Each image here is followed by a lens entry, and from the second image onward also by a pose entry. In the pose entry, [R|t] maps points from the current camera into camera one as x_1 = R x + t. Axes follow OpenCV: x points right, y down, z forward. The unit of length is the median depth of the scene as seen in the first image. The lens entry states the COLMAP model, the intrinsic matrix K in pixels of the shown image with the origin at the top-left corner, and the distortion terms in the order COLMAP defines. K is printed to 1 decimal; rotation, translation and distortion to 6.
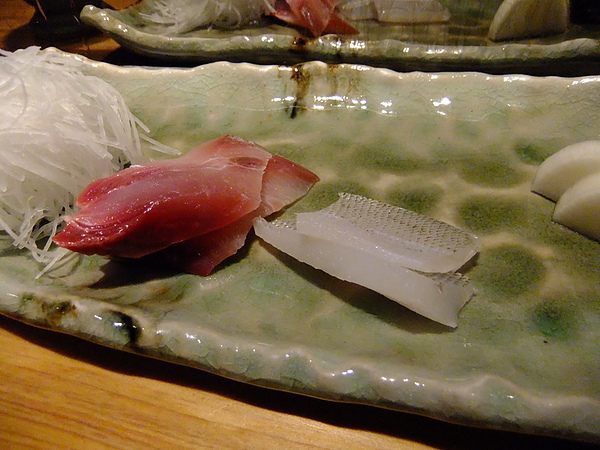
lens RADIAL K [[451.9, 0, 300.0], [0, 451.9, 225.0], [0, 0, 1]] dist [-0.051579, 0.002526]
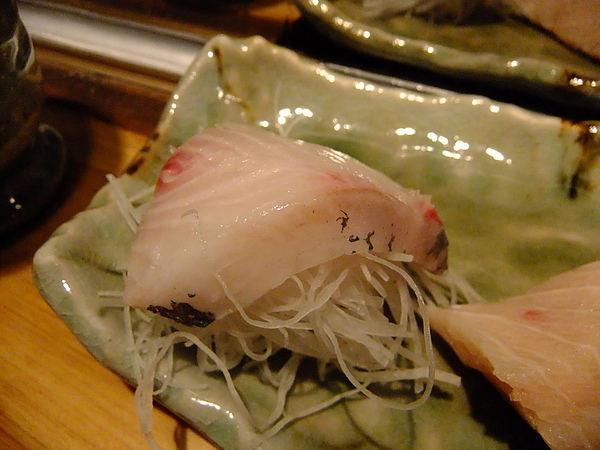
lens RADIAL K [[466.1, 0, 301.8], [0, 466.1, 204.2], [0, 0, 1]] dist [-0.064574, 0.040833]
pose [[0.979656, 0.176536, -0.095443, -0.388296], [-0.165967, 0.980062, 0.109238, -0.234304], [0.112824, -0.091175, 0.989423, 0.176404]]
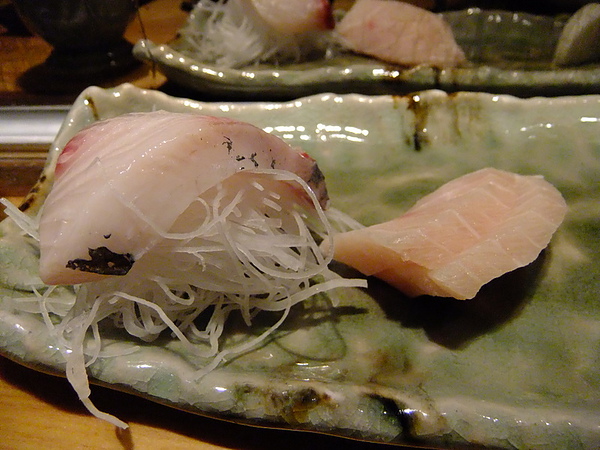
lens RADIAL K [[466.1, 0, 301.8], [0, 466.1, 204.2], [0, 0, 1]] dist [-0.064574, 0.040833]
pose [[0.991129, -0.065309, 0.115753, -0.371024], [0.078507, 0.990443, -0.113396, -0.037923], [-0.107241, 0.121478, 0.986784, 0.093625]]
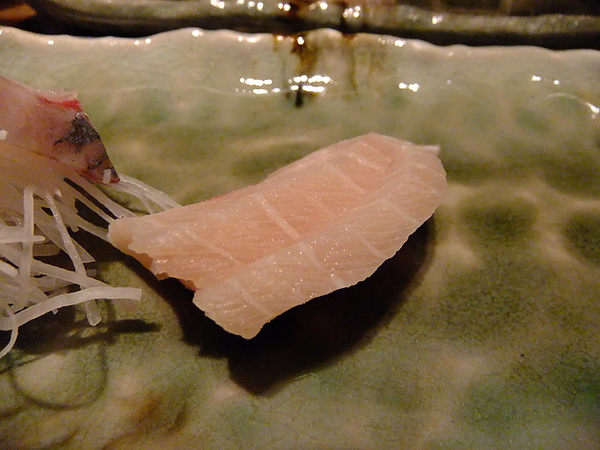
lens RADIAL K [[466.1, 0, 301.8], [0, 466.1, 204.2], [0, 0, 1]] dist [-0.064574, 0.040833]
pose [[0.986361, -0.039689, 0.159742, -0.135907], [0.043764, 0.998798, -0.022071, -0.064420], [-0.158674, 0.028761, 0.986912, 0.267391]]
